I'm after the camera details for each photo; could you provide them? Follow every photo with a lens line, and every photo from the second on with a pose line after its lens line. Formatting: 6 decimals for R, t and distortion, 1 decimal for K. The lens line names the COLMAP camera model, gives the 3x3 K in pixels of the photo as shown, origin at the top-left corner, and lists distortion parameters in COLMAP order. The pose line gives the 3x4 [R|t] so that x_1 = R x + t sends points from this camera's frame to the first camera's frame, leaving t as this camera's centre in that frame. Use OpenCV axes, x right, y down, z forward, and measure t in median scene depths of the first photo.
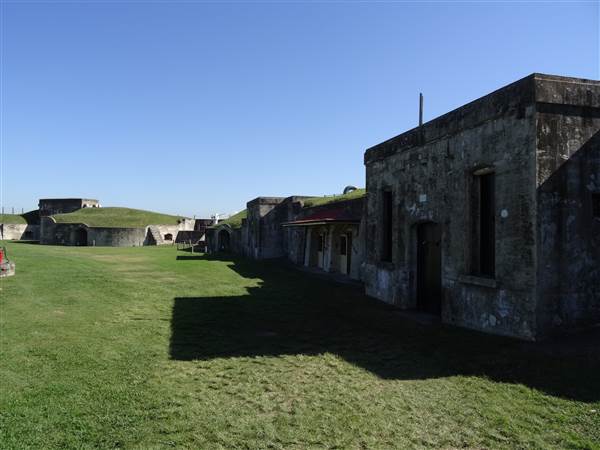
lens RADIAL K [[430.9, 0, 302.1], [0, 430.9, 226.6], [0, 0, 1]] dist [0.002858, -0.002187]
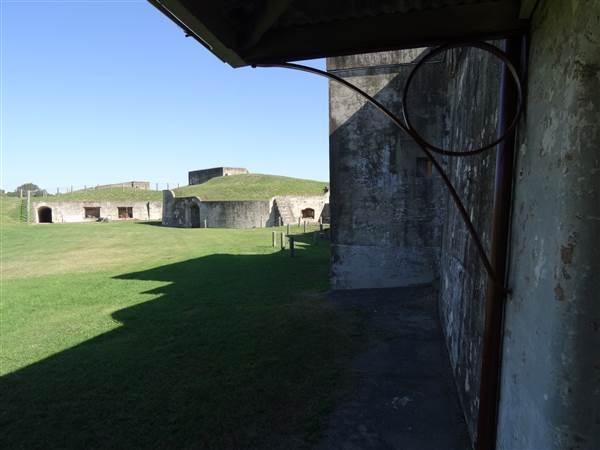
lens RADIAL K [[430.9, 0, 303.3], [0, 430.9, 224.5], [0, 0, 1]] dist [0.002858, -0.002187]
pose [[0.873067, -0.004723, -0.487577, 0.006963], [0.028739, 0.998713, 0.041787, 0.014645], [0.486752, -0.050495, 0.872080, 0.450876]]
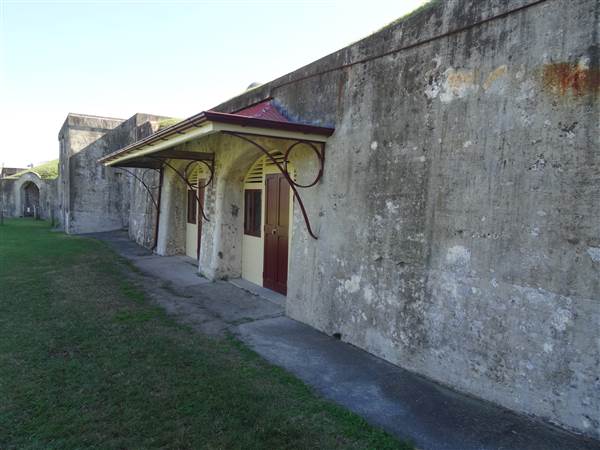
lens RADIAL K [[430.9, 0, 303.5], [0, 430.9, 227.8], [0, 0, 1]] dist [0.002858, -0.002187]
pose [[0.956624, -0.000472, 0.291325, 0.010541], [-0.025034, 0.996166, 0.083819, 0.009938], [-0.290247, -0.087477, 0.952945, 0.248397]]
